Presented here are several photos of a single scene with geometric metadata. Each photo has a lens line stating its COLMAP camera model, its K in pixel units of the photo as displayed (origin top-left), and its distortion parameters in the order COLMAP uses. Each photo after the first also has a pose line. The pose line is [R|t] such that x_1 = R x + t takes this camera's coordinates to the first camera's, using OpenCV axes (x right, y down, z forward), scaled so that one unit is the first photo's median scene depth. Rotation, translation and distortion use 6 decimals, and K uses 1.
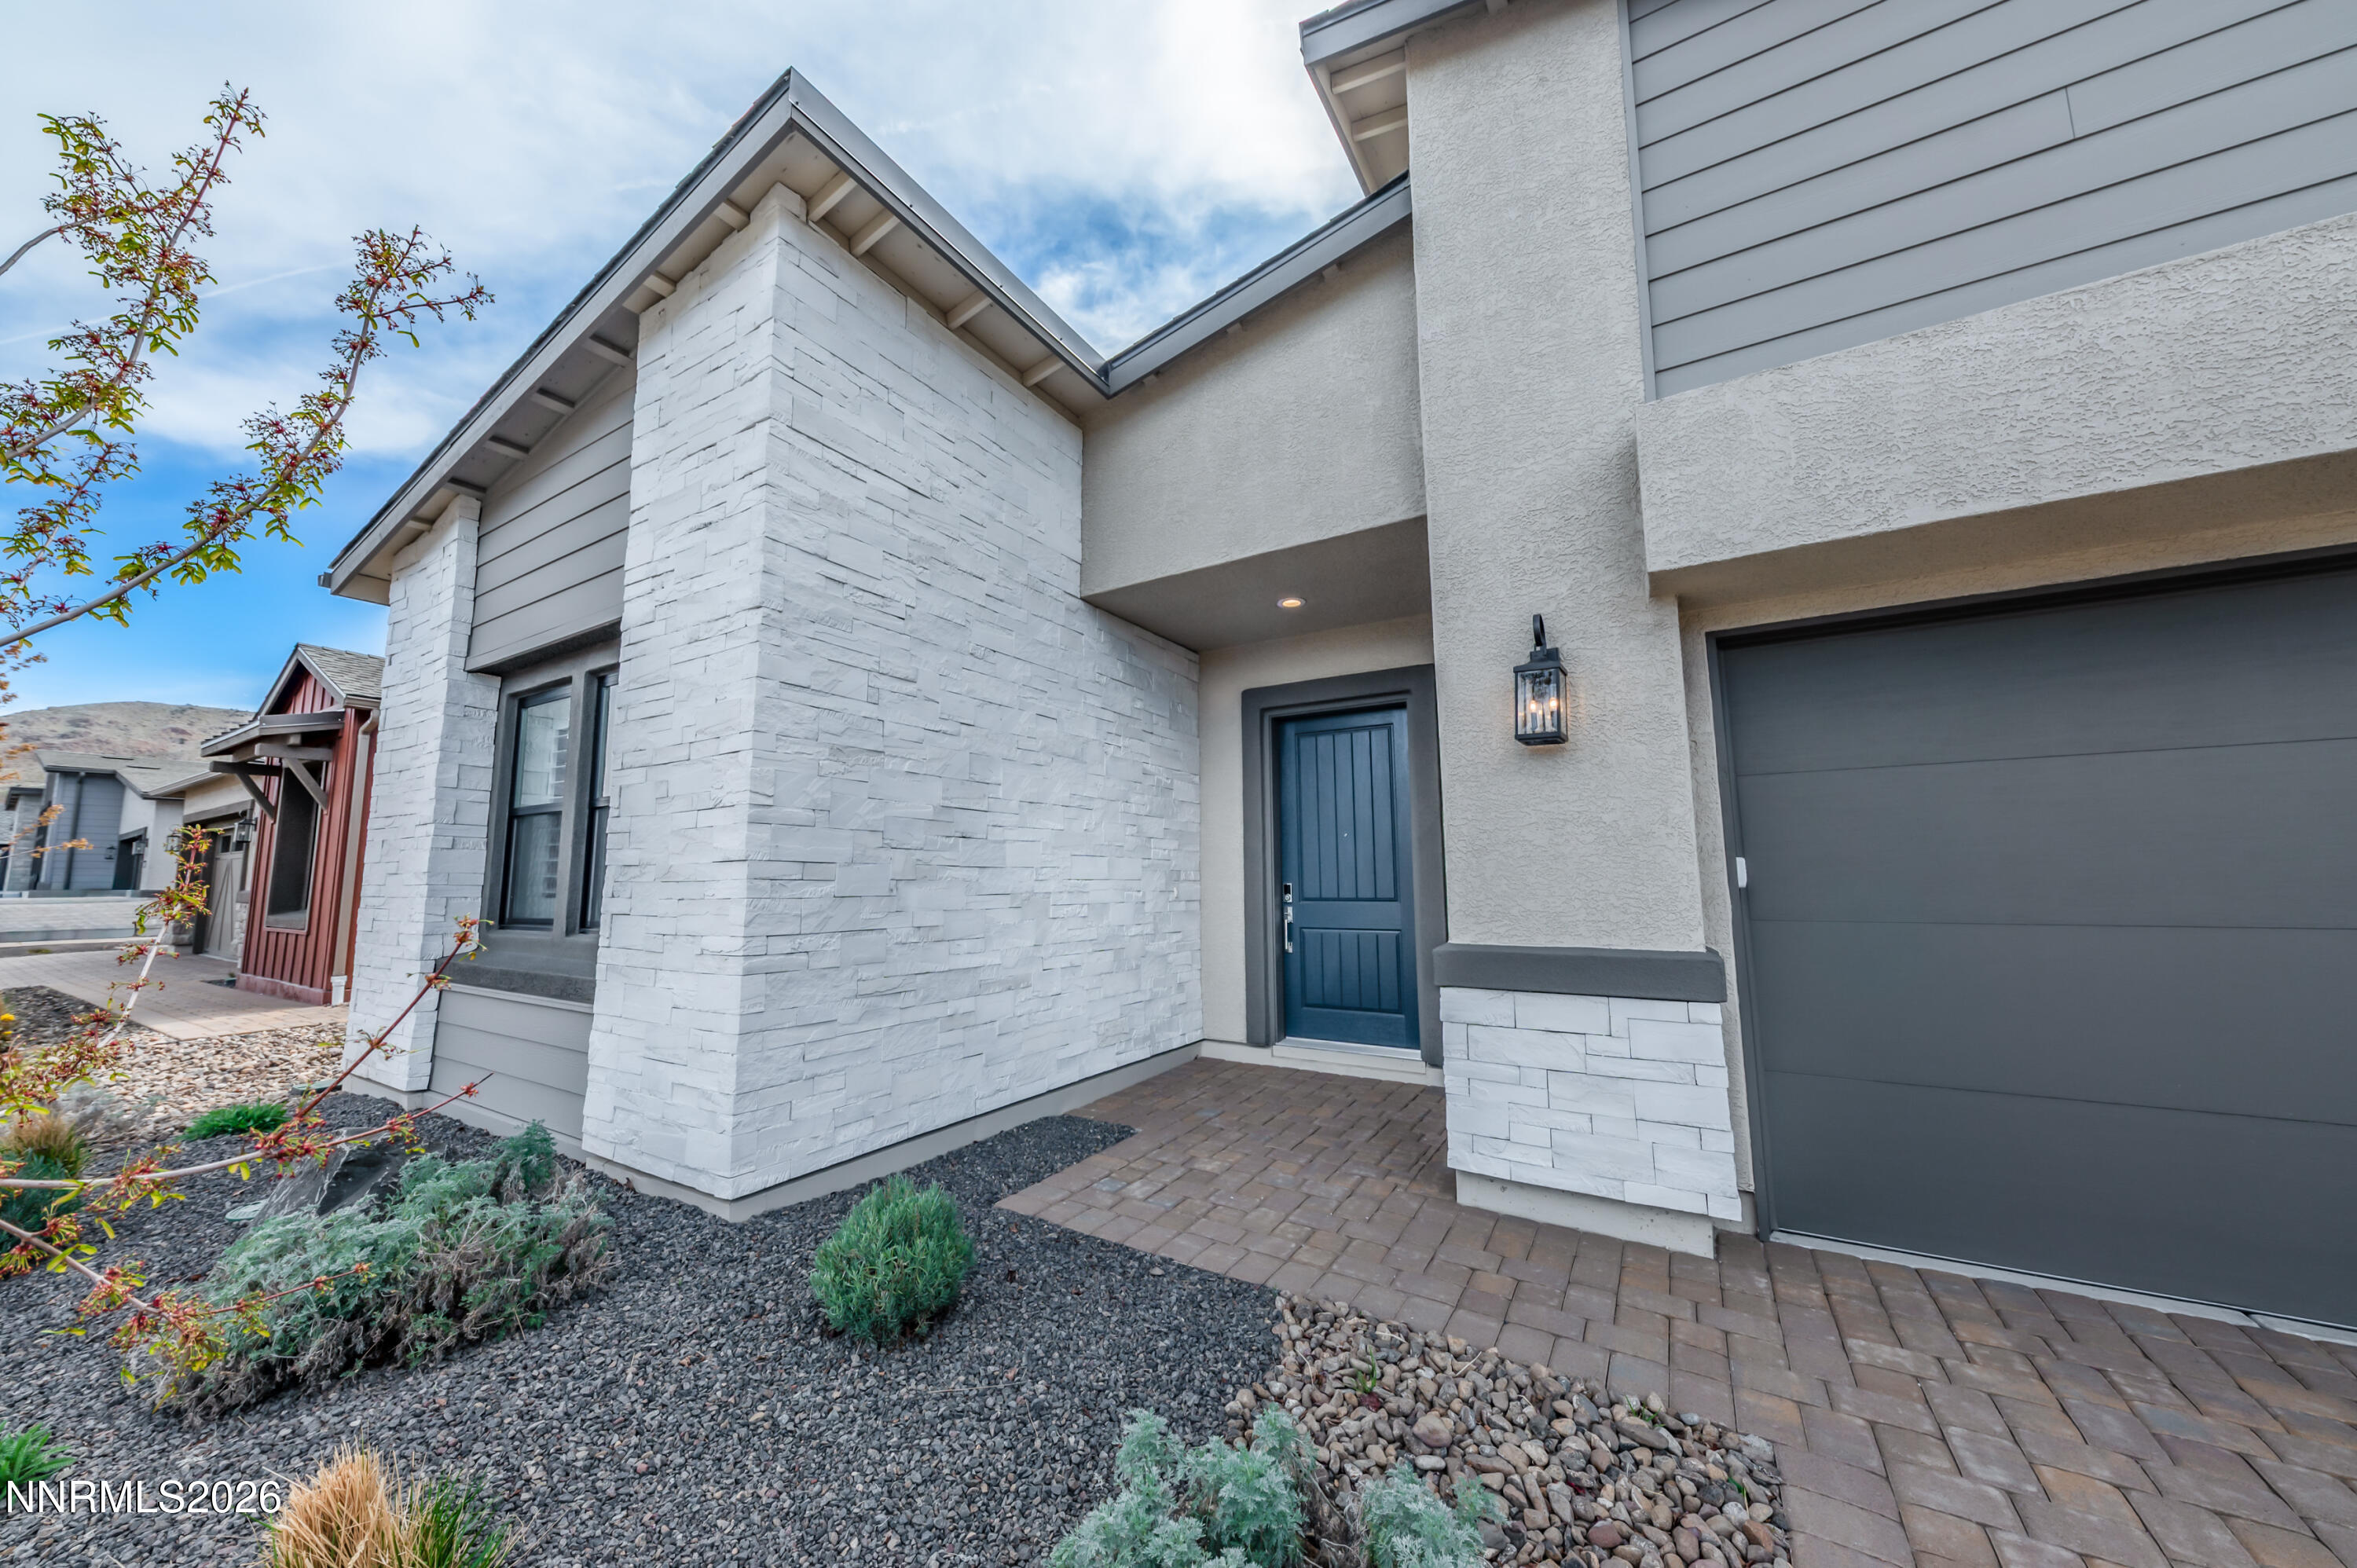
lens RADIAL K [[839.7, 0, 1178.5], [0, 839.7, 784.0], [0, 0, 1]] dist [0.010300, -0.004722]
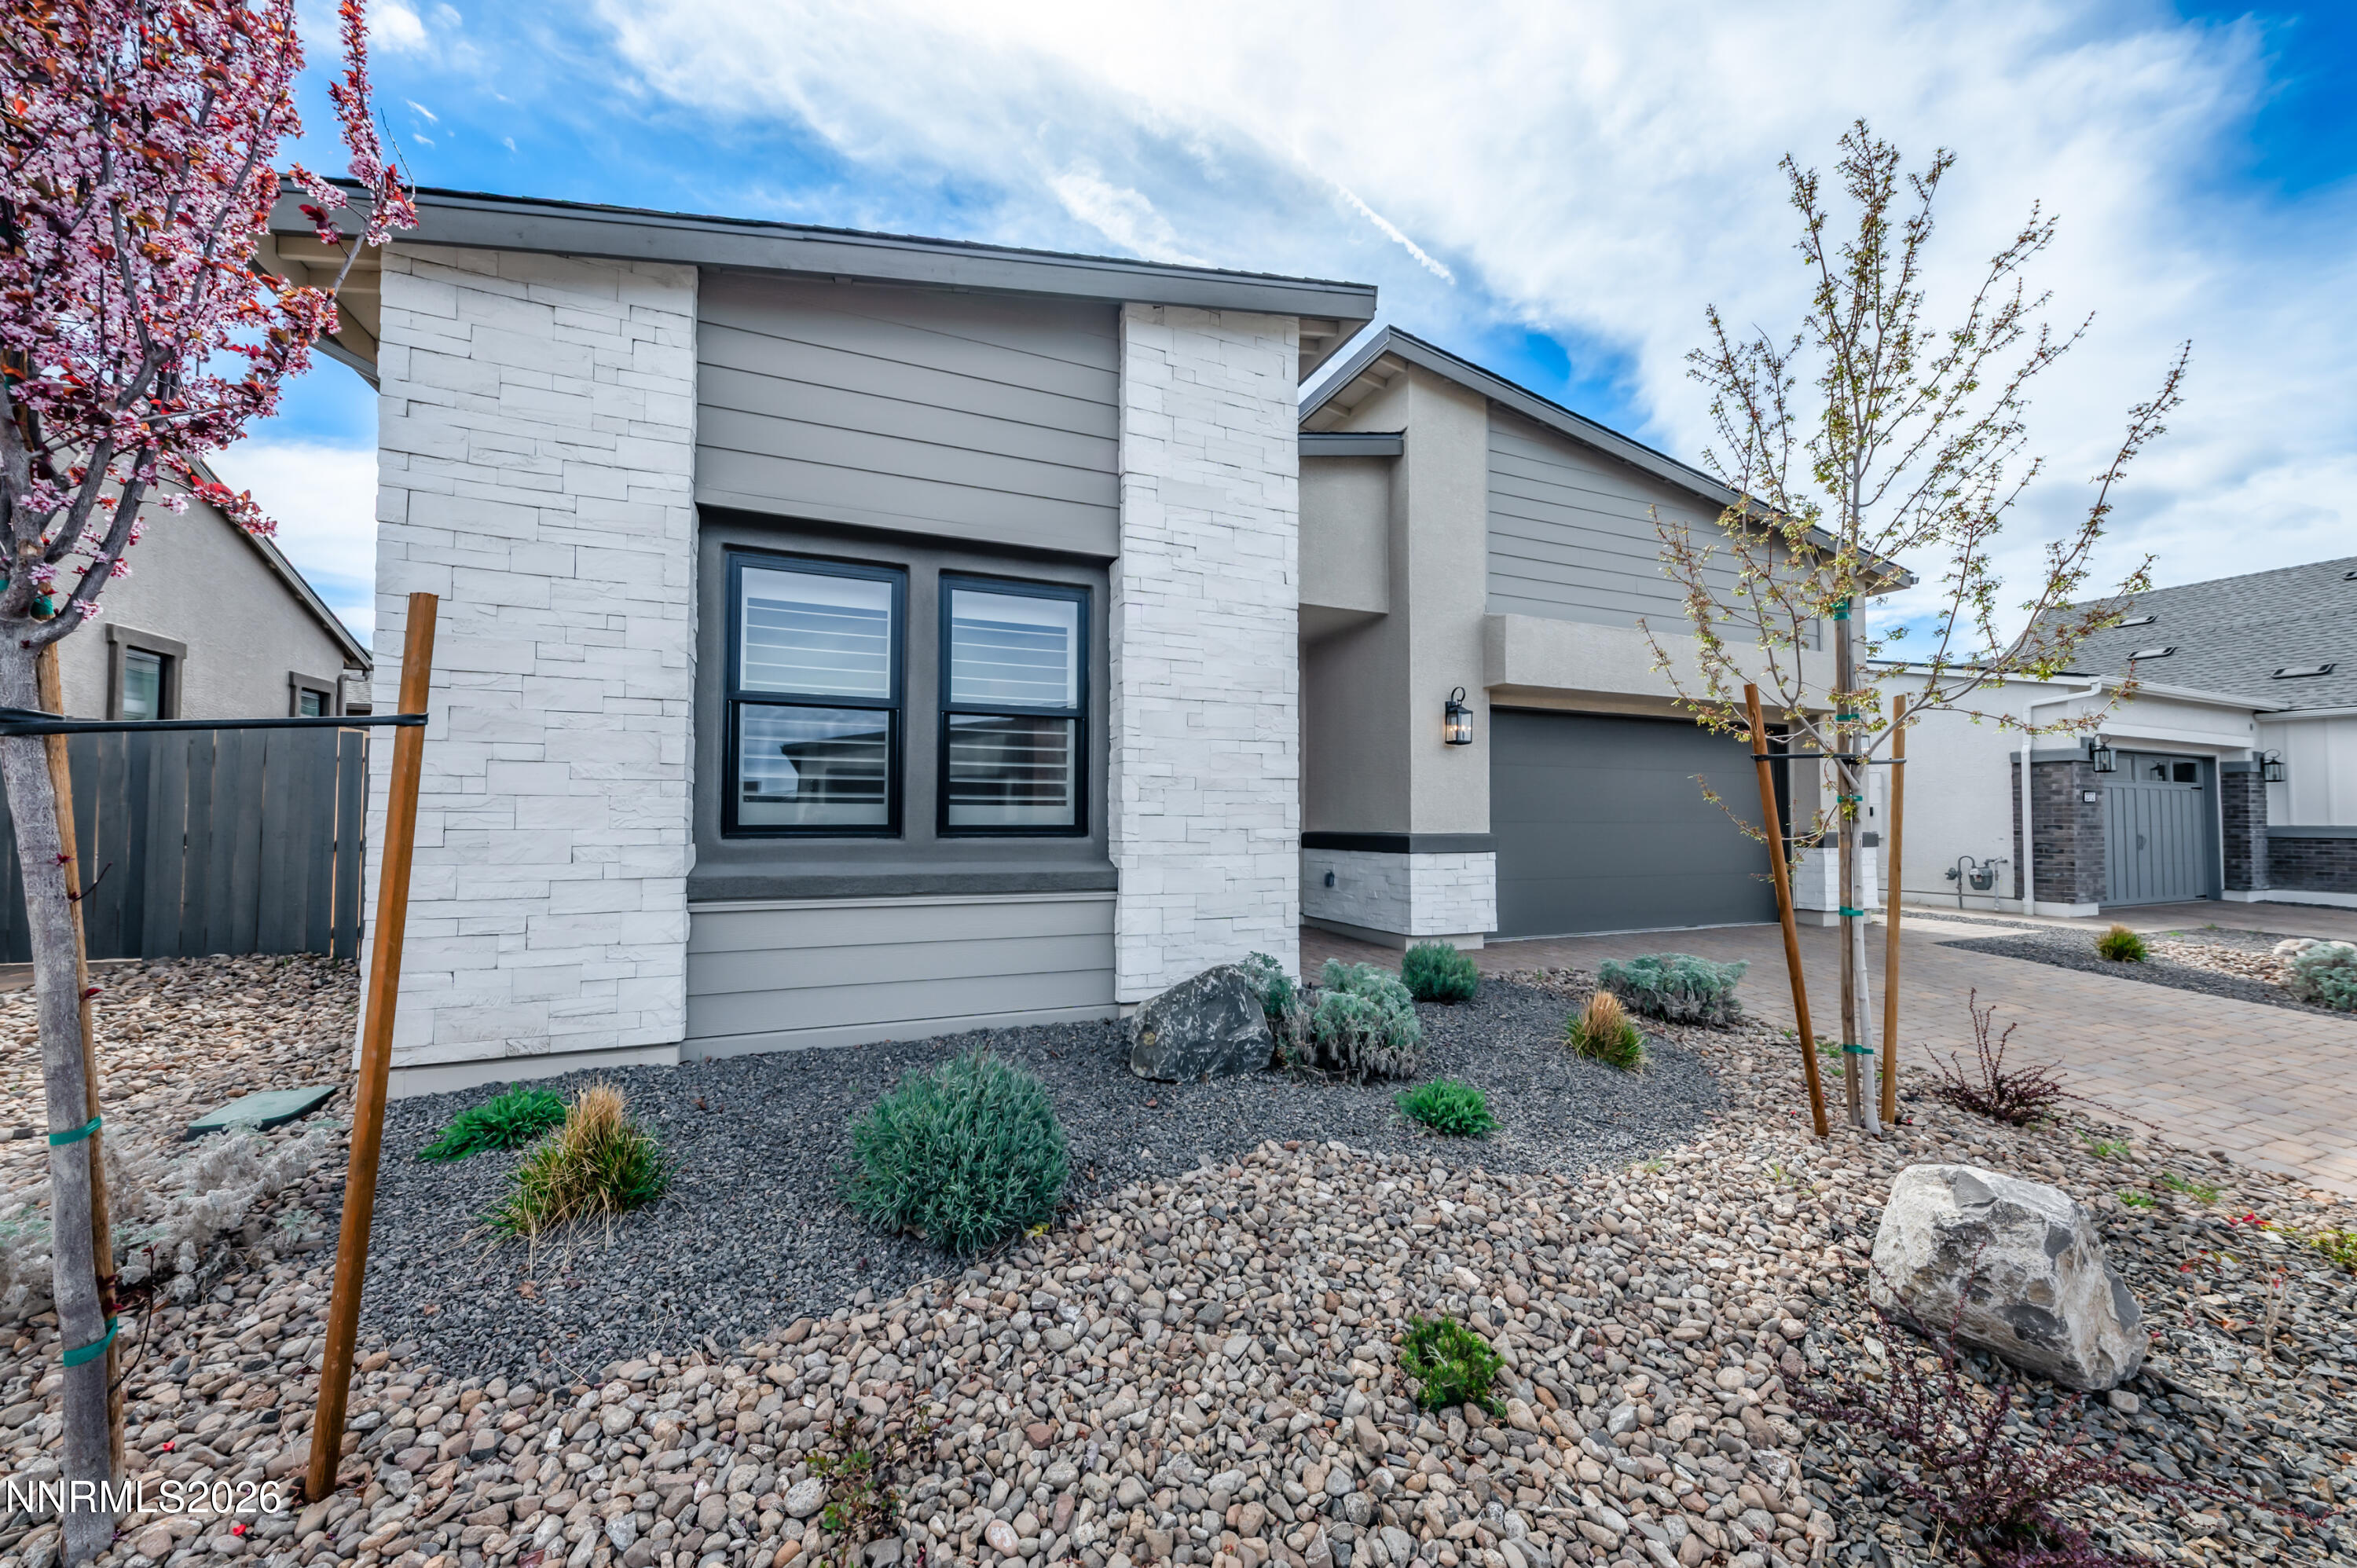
lens RADIAL K [[808.1, 0, 1241.7], [0, 808.1, 787.2], [0, 0, 1]] dist [0.009195, -0.003700]
pose [[0.556698, 0.040143, 0.829744, -1.234818], [-0.103554, 0.994394, 0.021369, 0.058329], [-0.824235, -0.097819, 0.557735, 0.174510]]
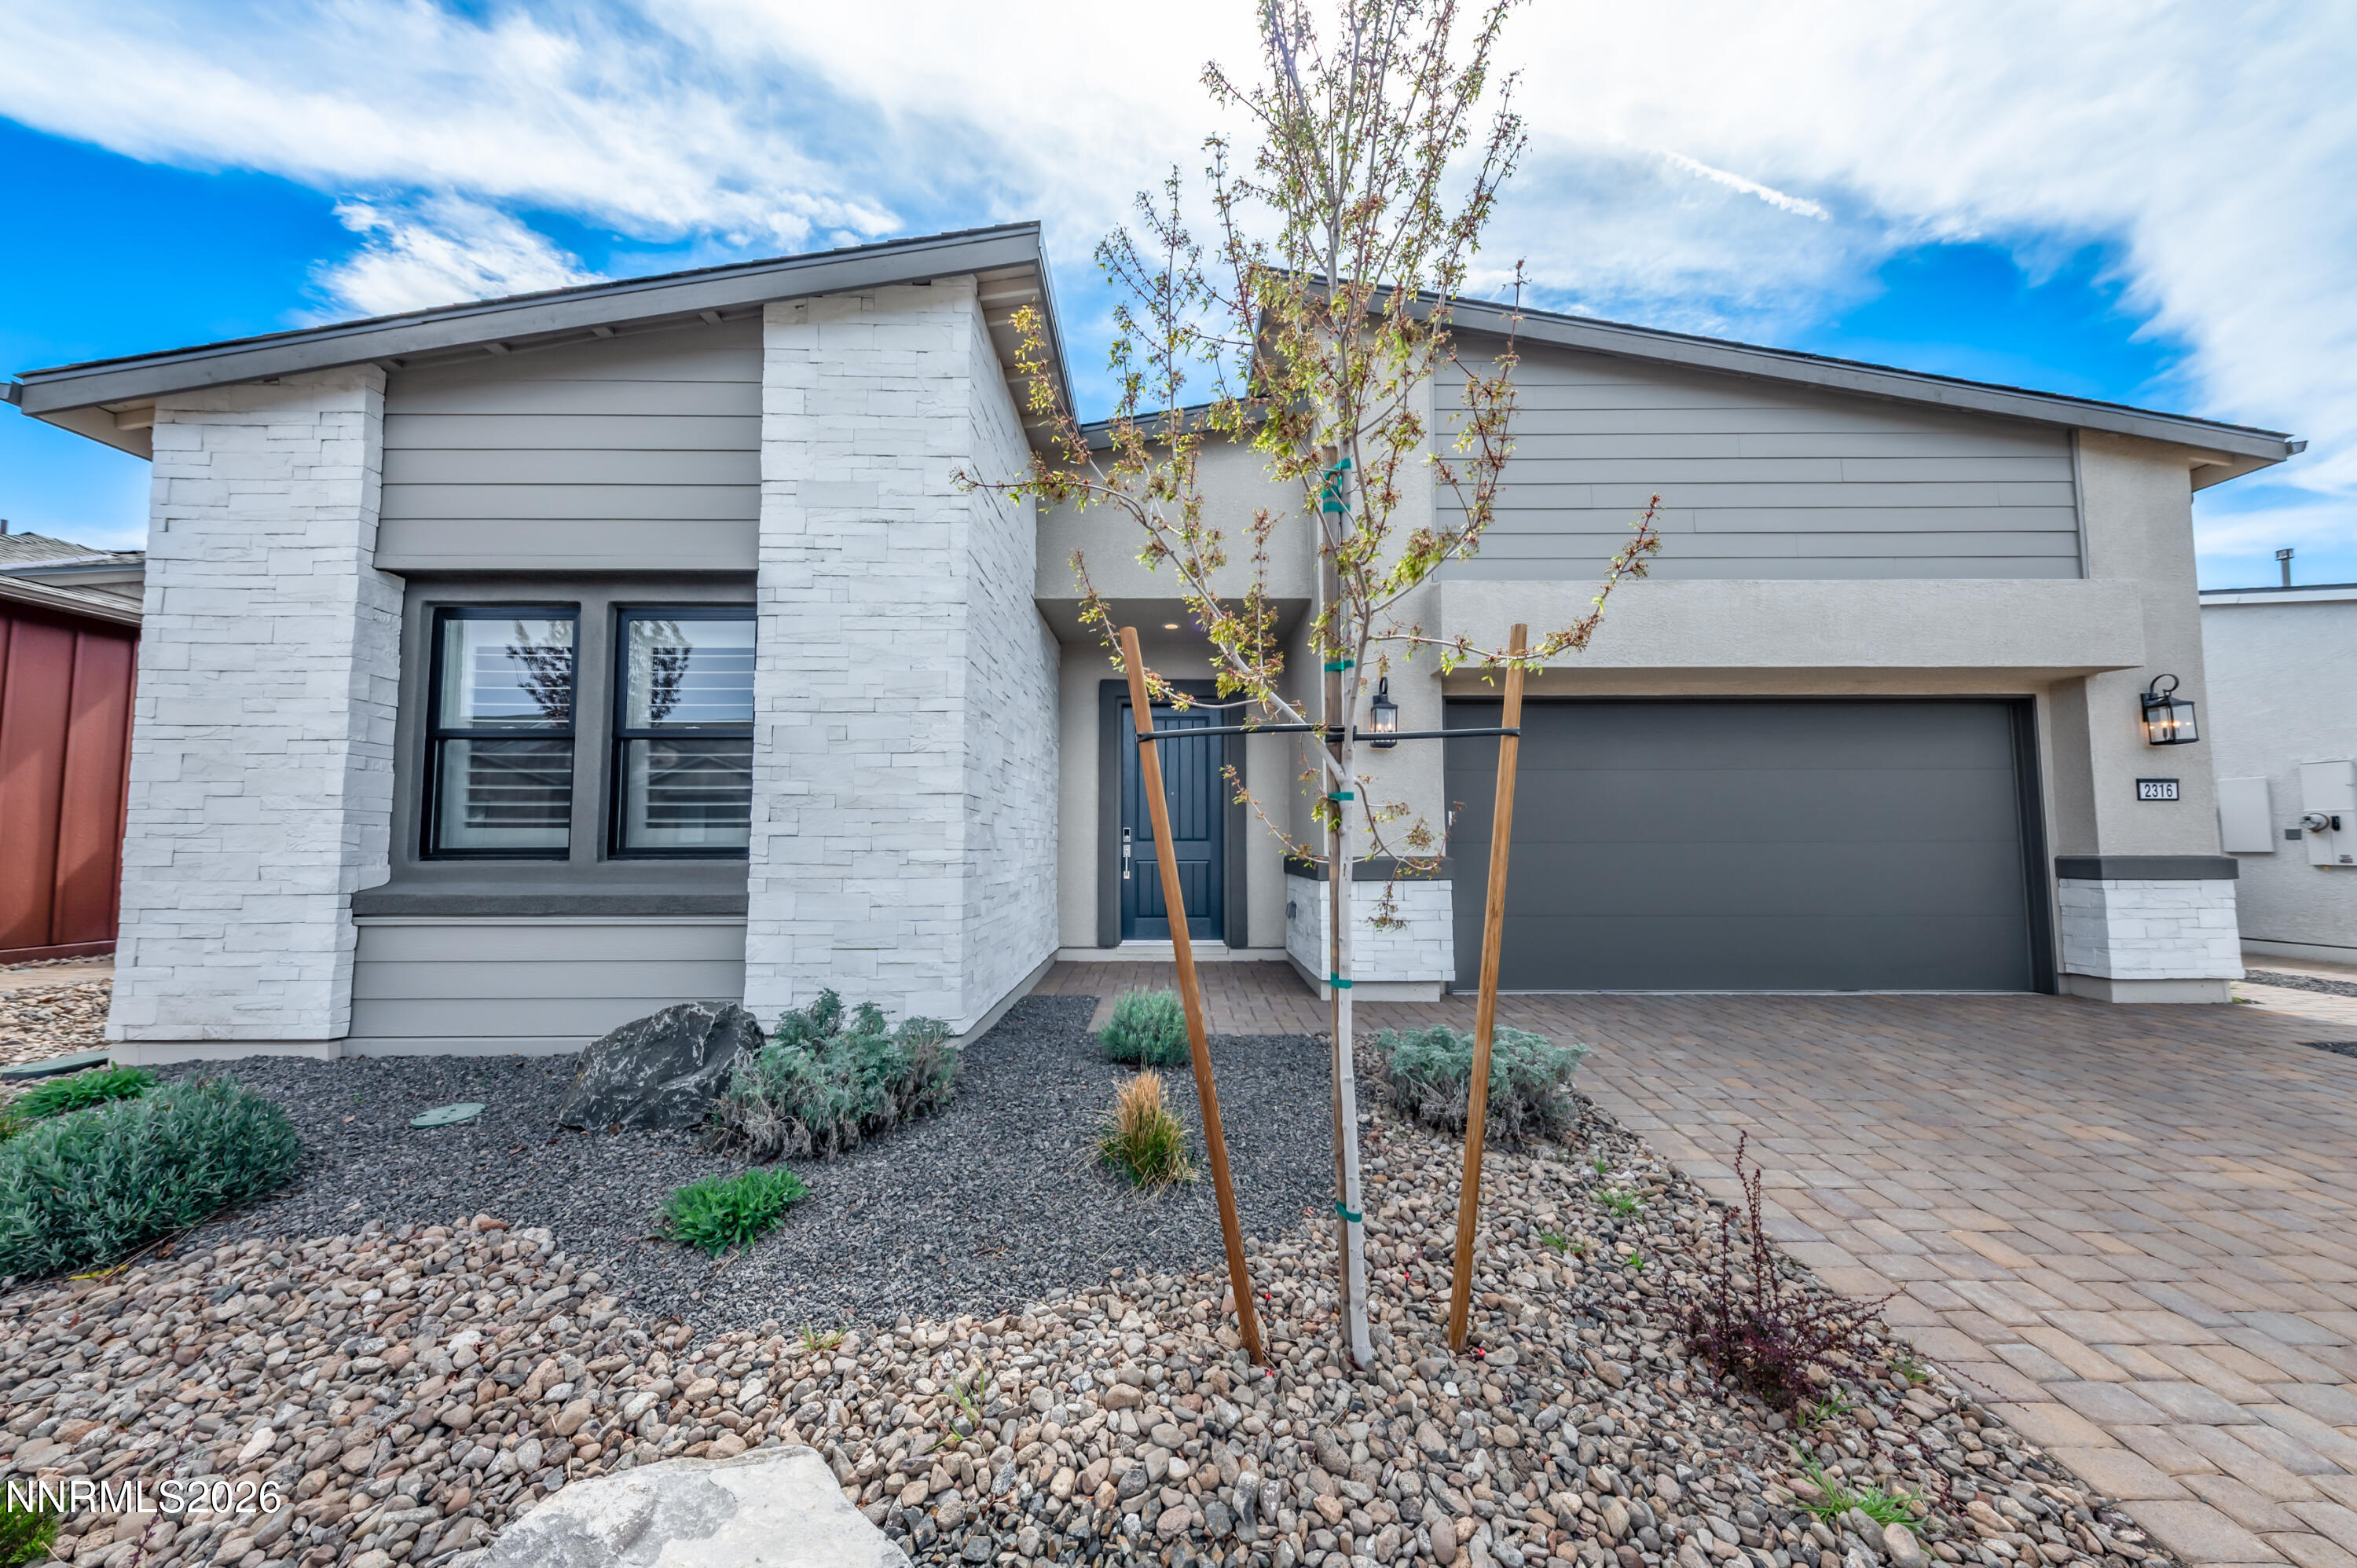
lens RADIAL K [[808.1, 0, 1241.7], [0, 808.1, 787.2], [0, 0, 1]] dist [0.009195, -0.003700]
pose [[0.825949, 0.042251, 0.562160, -0.600144], [-0.067423, 0.997433, 0.024095, 0.013034], [-0.559699, -0.057804, 0.826677, -0.226248]]
